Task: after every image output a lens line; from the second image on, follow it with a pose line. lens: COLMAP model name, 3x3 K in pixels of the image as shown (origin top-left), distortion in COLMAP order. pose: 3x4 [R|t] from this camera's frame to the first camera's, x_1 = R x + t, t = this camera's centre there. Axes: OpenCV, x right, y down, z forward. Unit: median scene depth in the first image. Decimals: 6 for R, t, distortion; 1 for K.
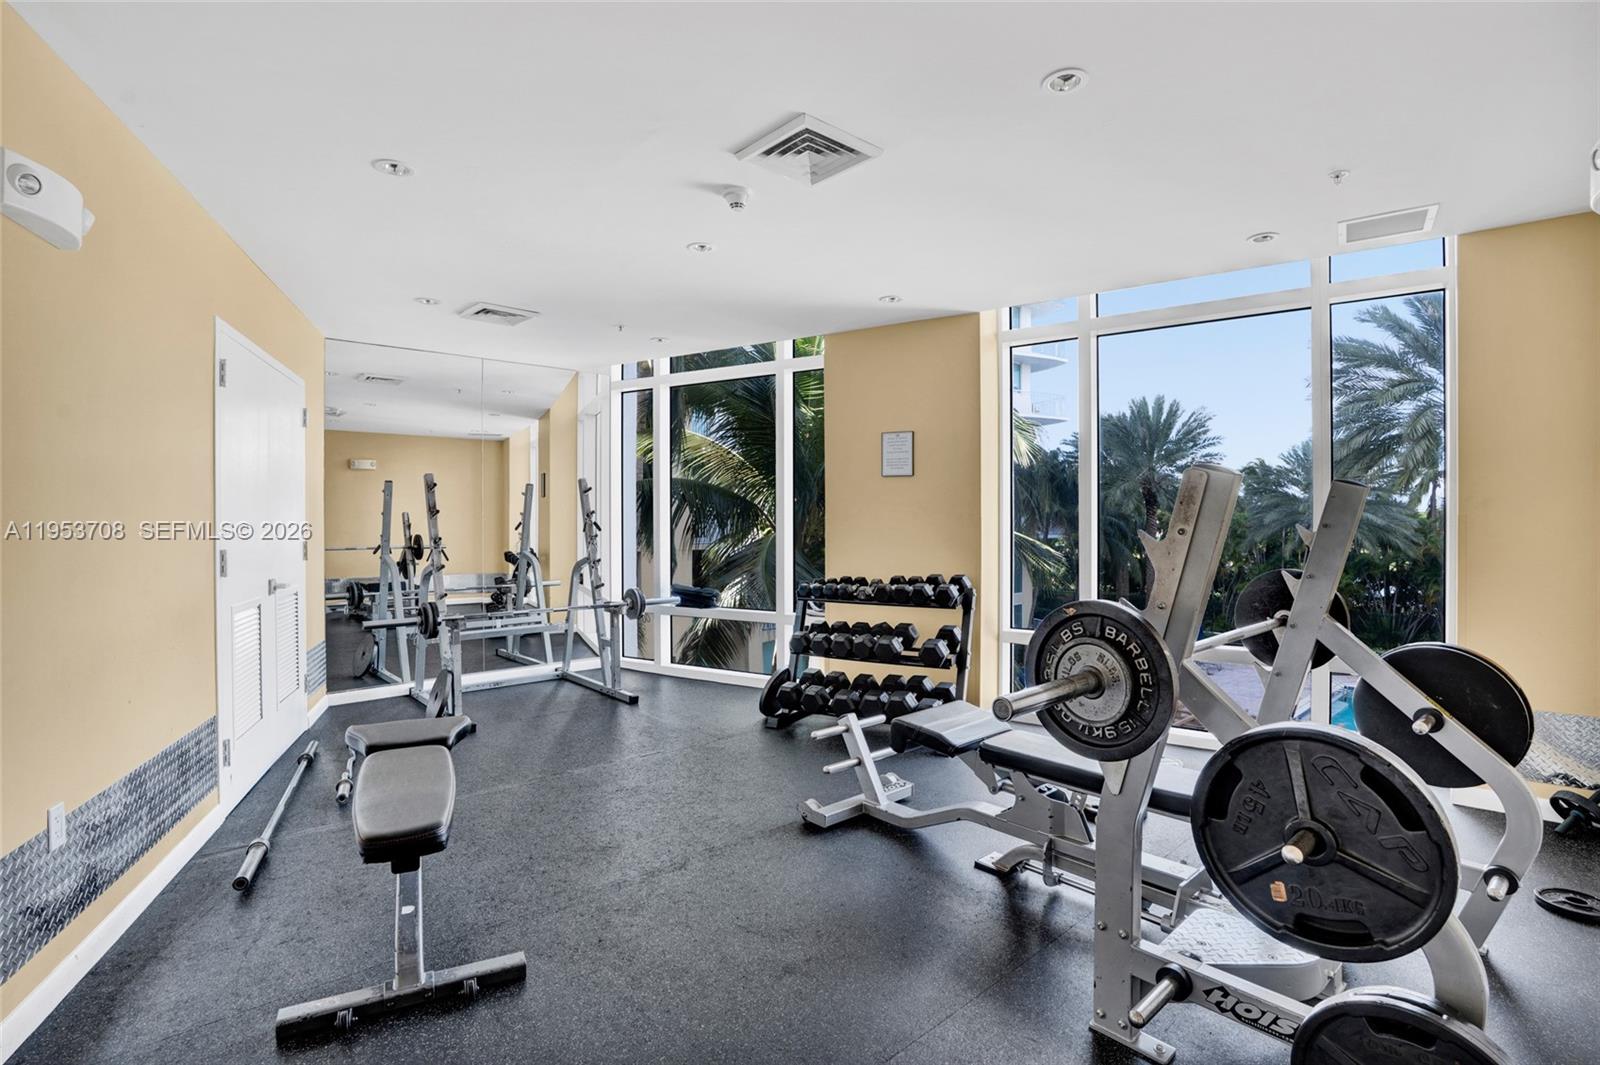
lens RADIAL K [[746.9, 0, 800.0], [0, 746.9, 532.5], [0, 0, 1]] dist [0.001114, 0.000236]
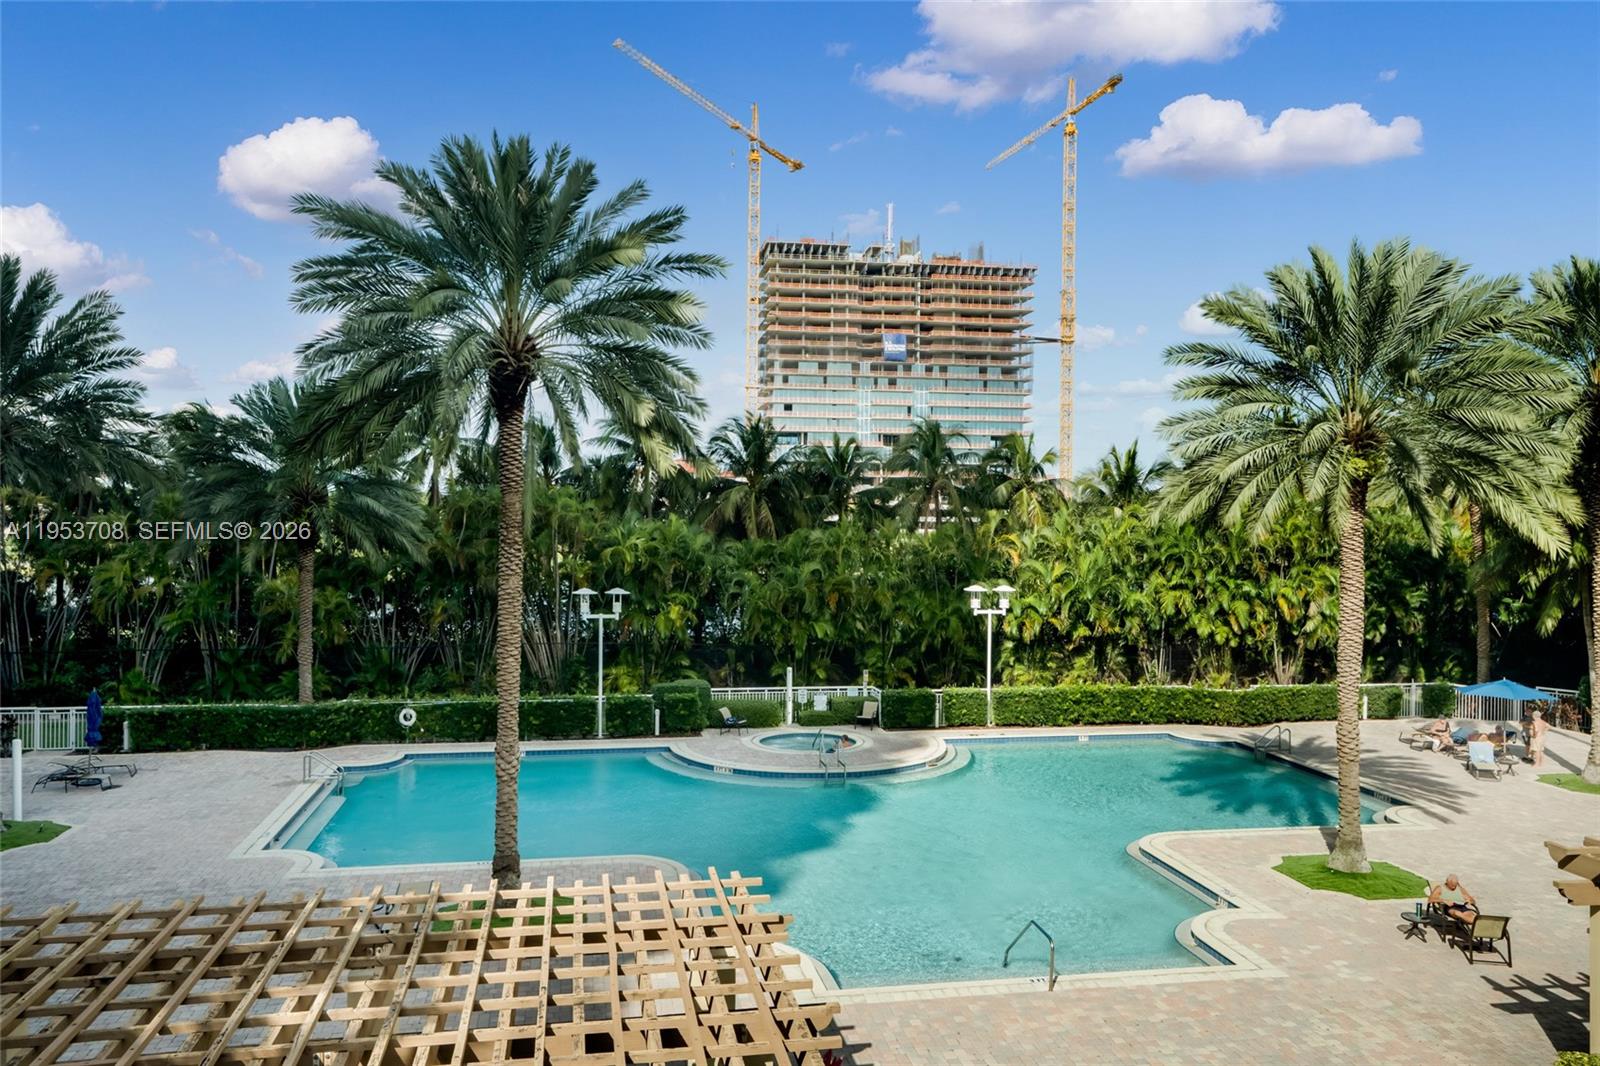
lens RADIAL K [[1187.7, 0, 800.0], [0, 1187.7, 533.0], [0, 0, 1]] dist [0.070758, 0.003683]
pose [[0.519942, -0.010922, 0.854132, 0.048015], [0.006368, 0.999940, 0.008910, -0.000998], [-0.854178, 0.000806, 0.519981, 0.107822]]
